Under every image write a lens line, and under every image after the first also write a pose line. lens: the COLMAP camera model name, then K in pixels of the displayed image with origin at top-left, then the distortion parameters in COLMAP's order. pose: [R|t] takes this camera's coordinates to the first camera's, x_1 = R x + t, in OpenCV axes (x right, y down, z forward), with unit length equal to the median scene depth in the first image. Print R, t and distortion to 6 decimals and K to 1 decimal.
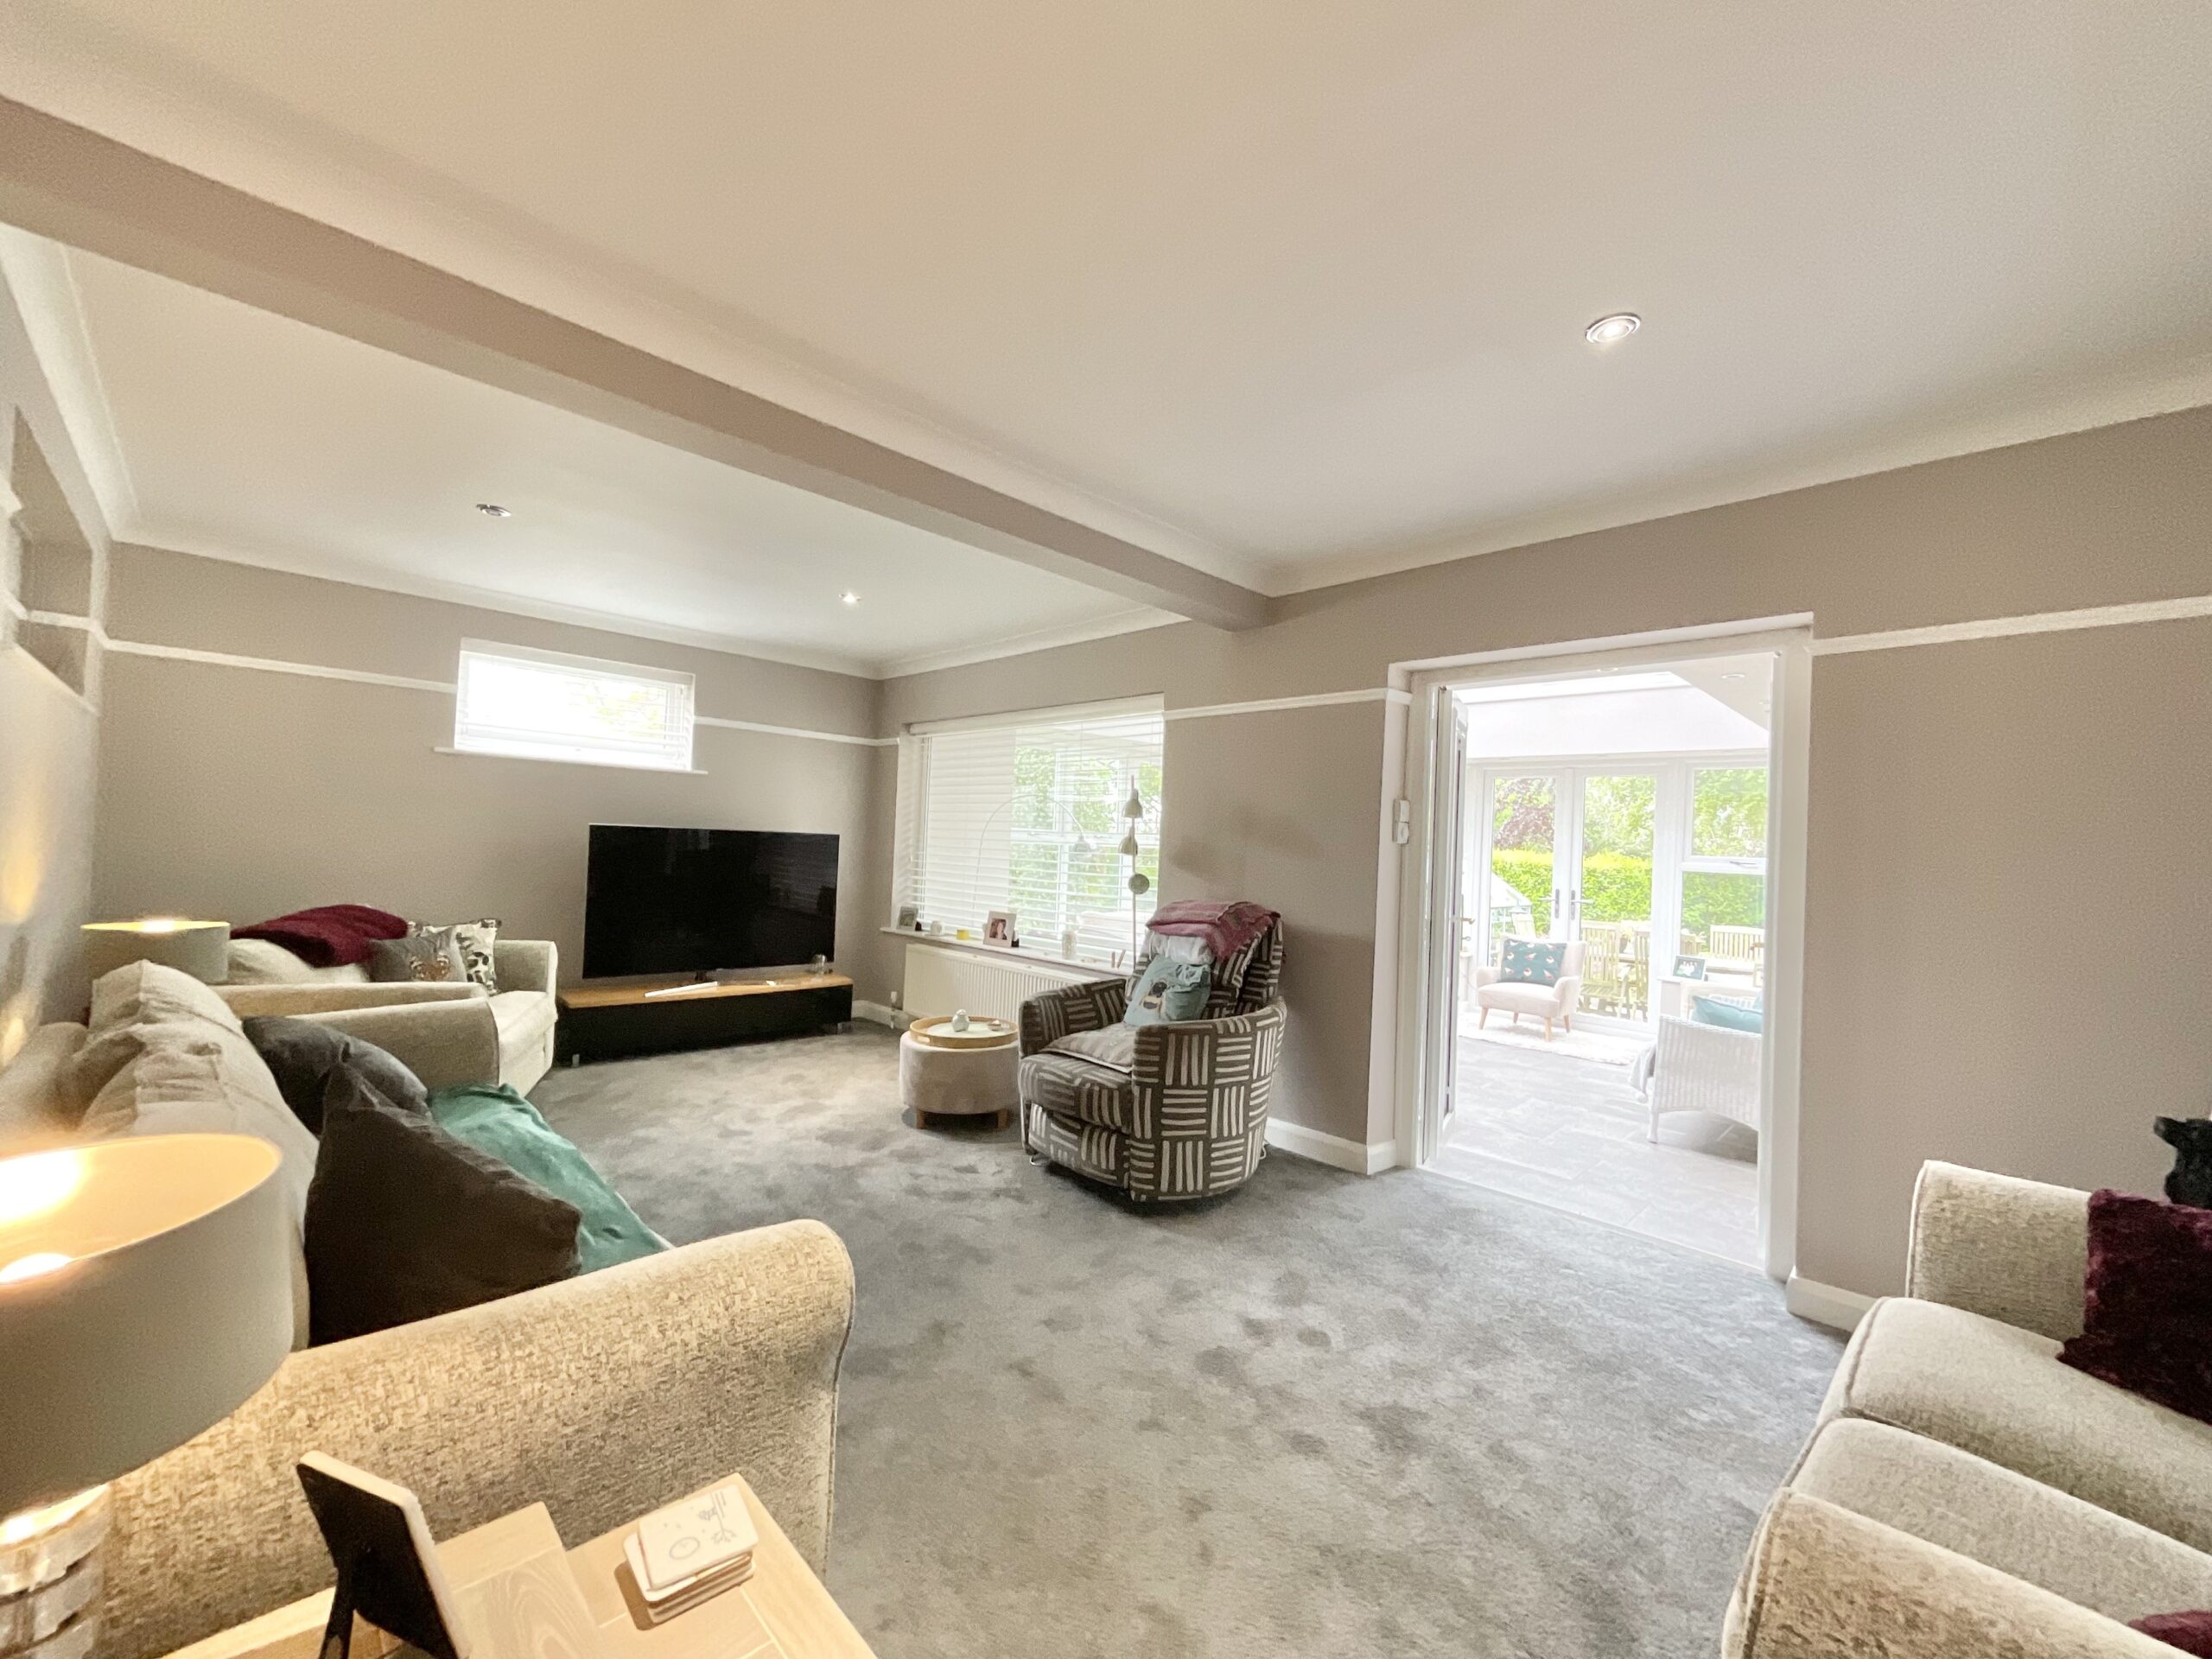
lens RADIAL K [[896.6, 0, 1105.6], [0, 896.6, 836.8], [0, 0, 1]] dist [-0.002665, 0.002103]
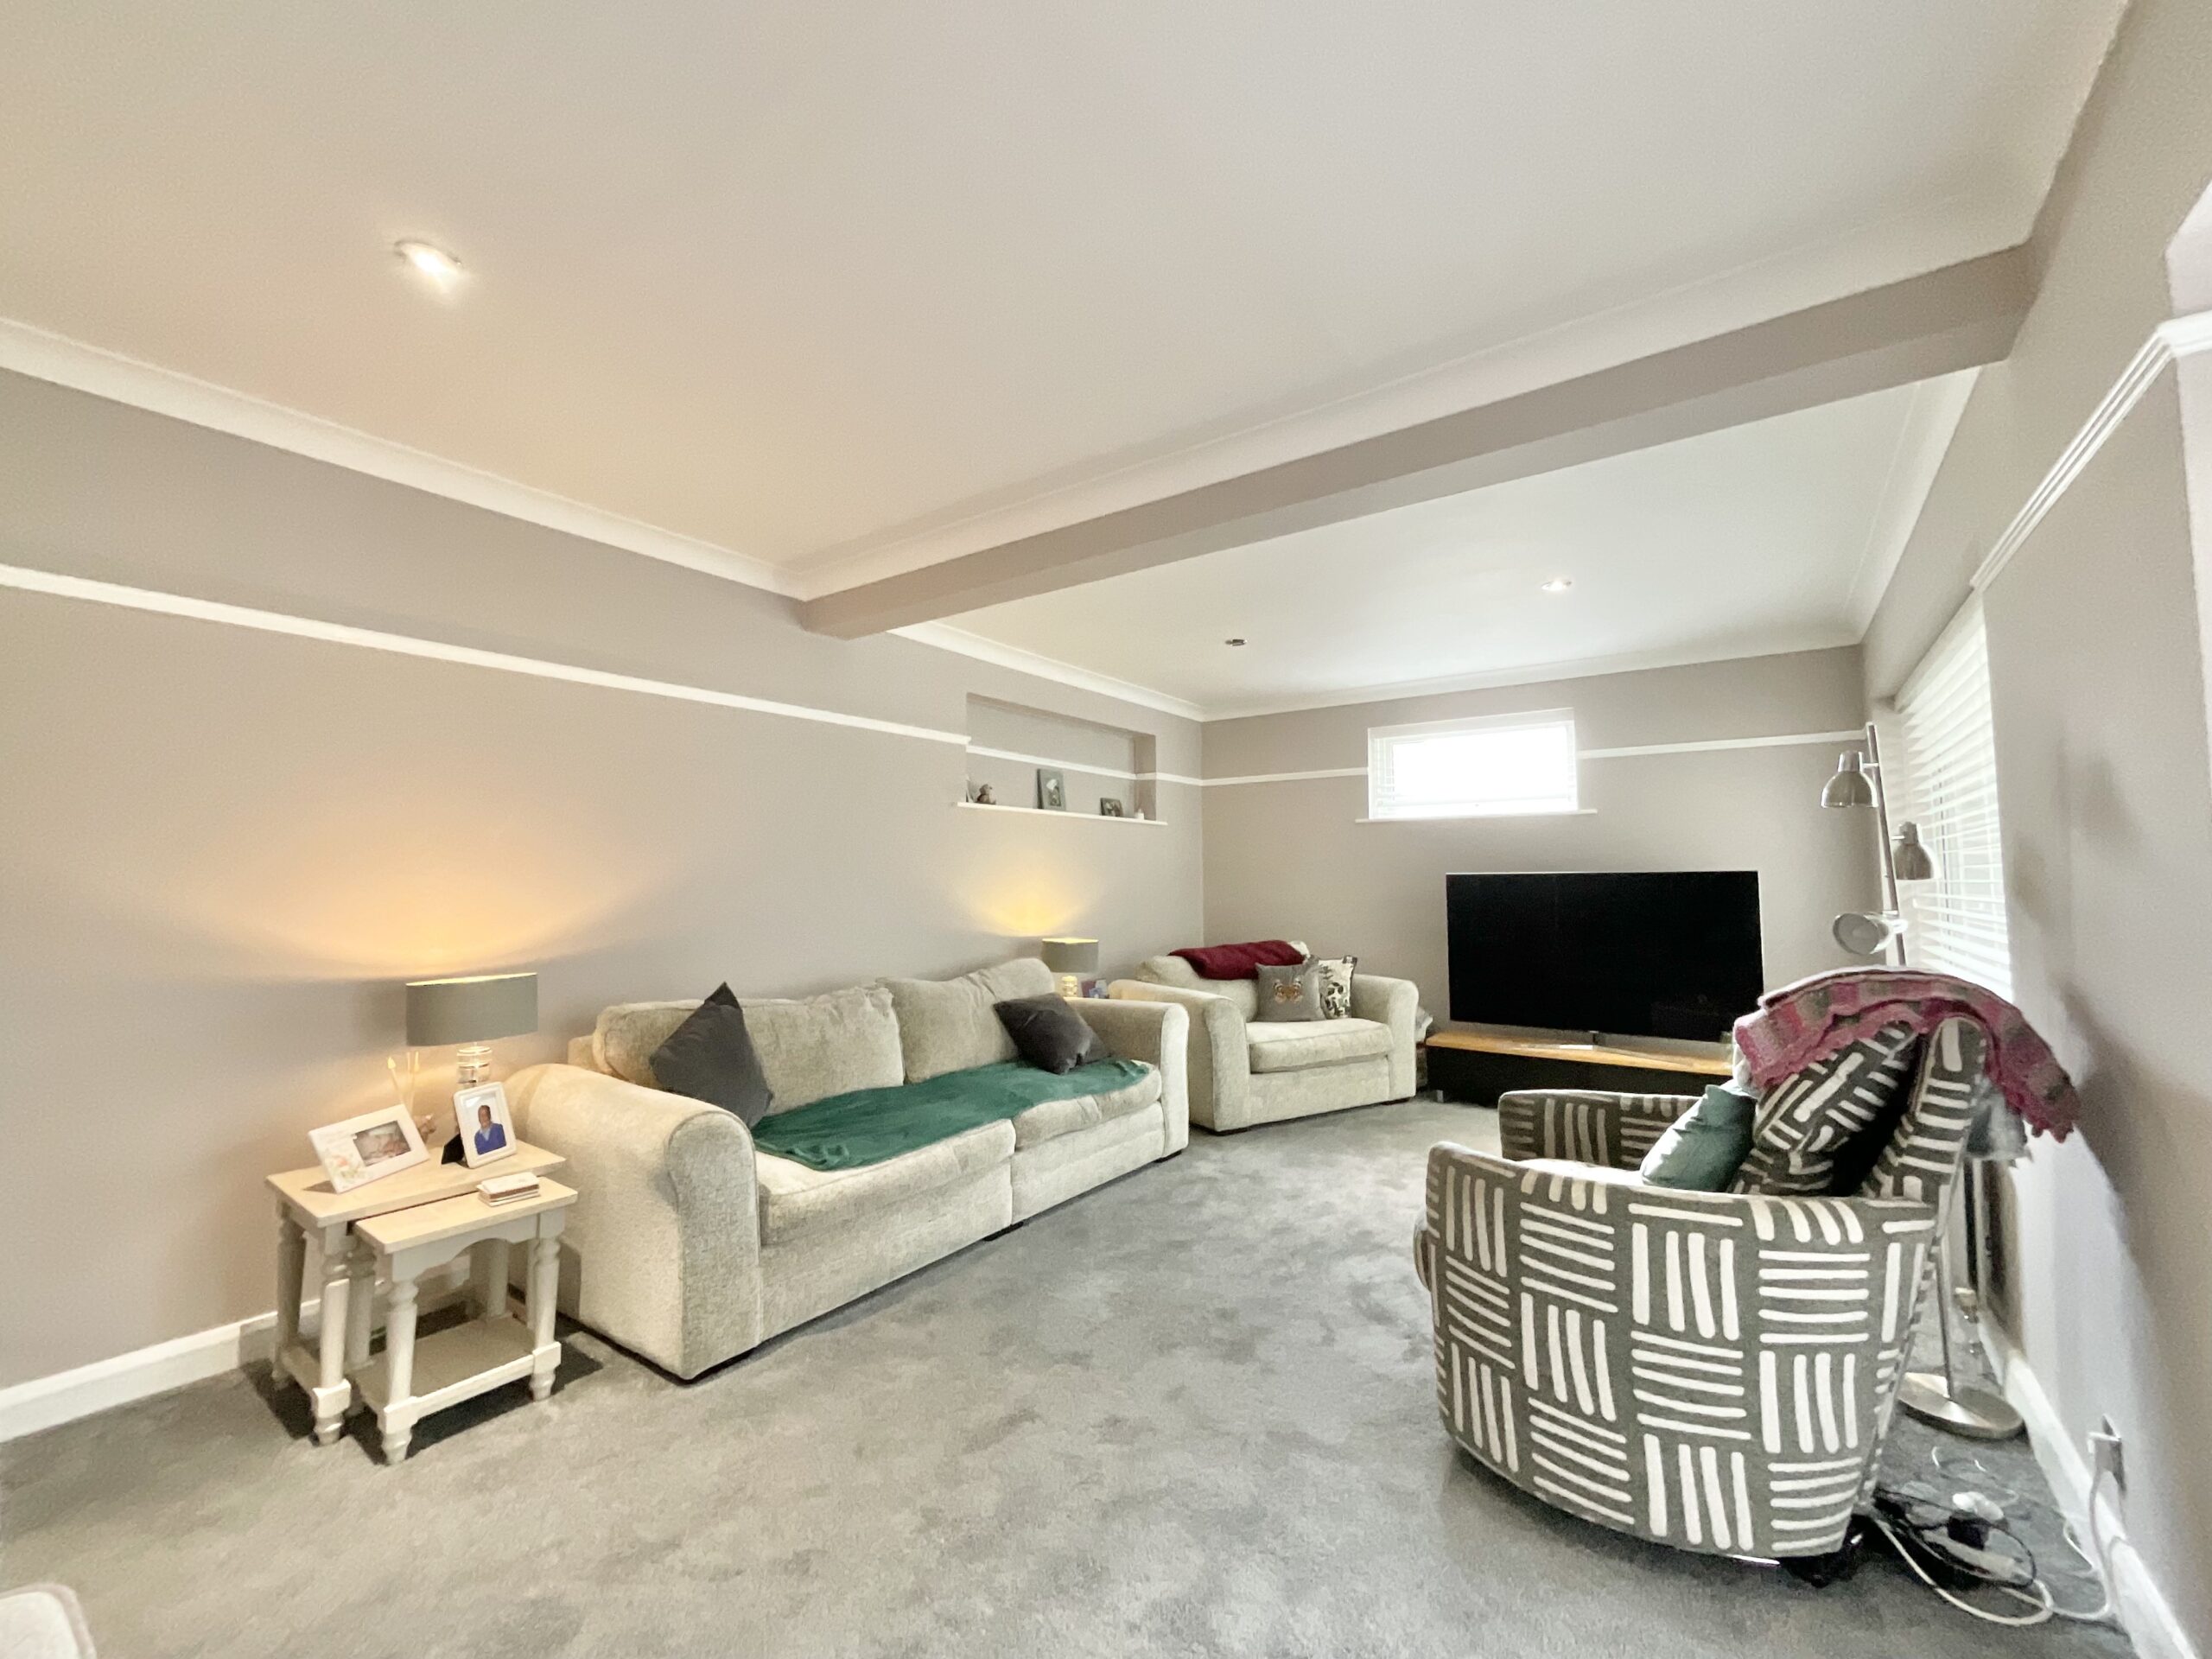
lens RADIAL K [[896.6, 0, 1101.2], [0, 896.6, 828.7], [0, 0, 1]] dist [-0.002665, 0.002103]
pose [[0.163698, -0.101136, -0.981313, 0.427301], [0.019927, 0.994867, -0.099209, 0.031016], [0.986309, -0.003314, 0.164873, 0.431860]]
